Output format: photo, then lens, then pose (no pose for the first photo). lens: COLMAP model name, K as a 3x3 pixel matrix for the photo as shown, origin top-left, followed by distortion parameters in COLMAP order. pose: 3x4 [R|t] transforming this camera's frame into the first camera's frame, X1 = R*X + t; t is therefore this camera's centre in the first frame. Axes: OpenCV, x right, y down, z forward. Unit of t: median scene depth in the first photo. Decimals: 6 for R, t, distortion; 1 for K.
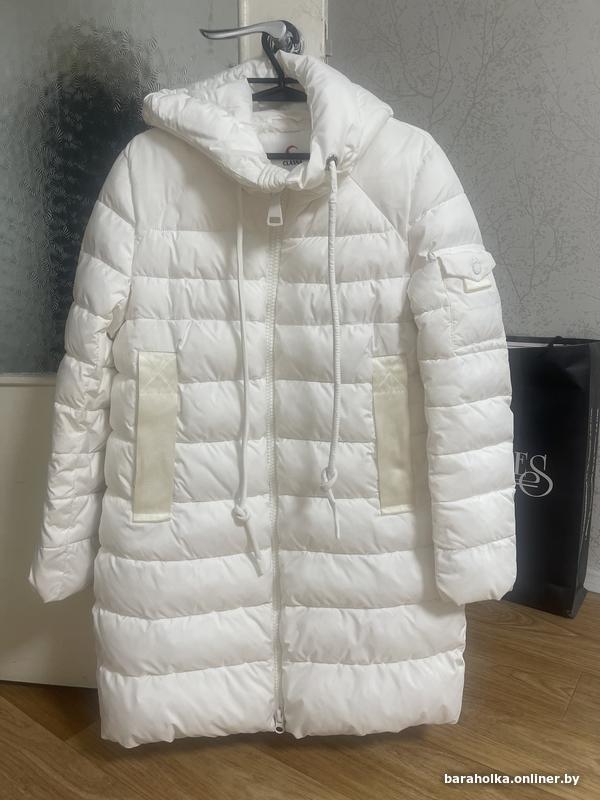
lens RADIAL K [[587.5, 0, 300.1], [0, 587.5, 401.2], [0, 0, 1]] dist [0.009312, -0.003060]
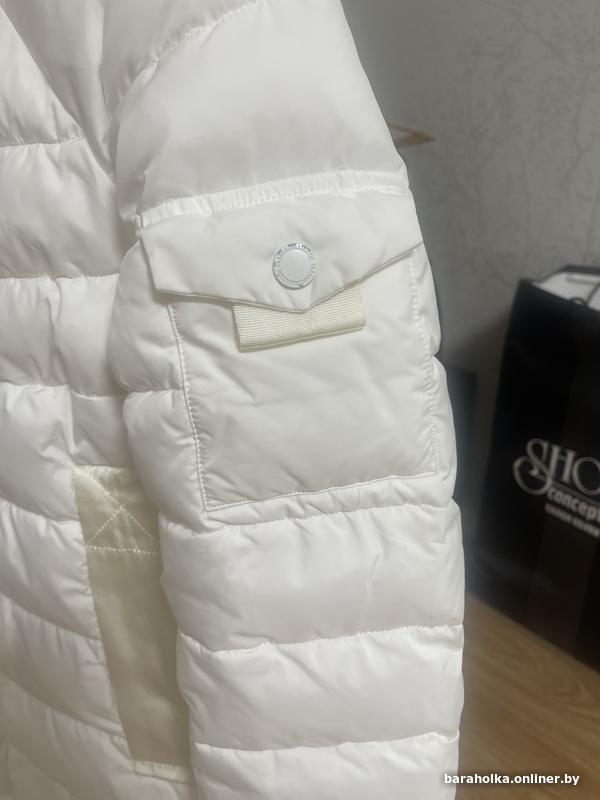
lens RADIAL K [[587.5, 0, 299.7], [0, 587.5, 397.7], [0, 0, 1]] dist [0.009312, -0.003060]
pose [[0.899530, 0.161893, -0.405755, 0.433560], [-0.087055, 0.976599, 0.196660, -0.221690], [0.428098, -0.141579, 0.892573, 0.732929]]
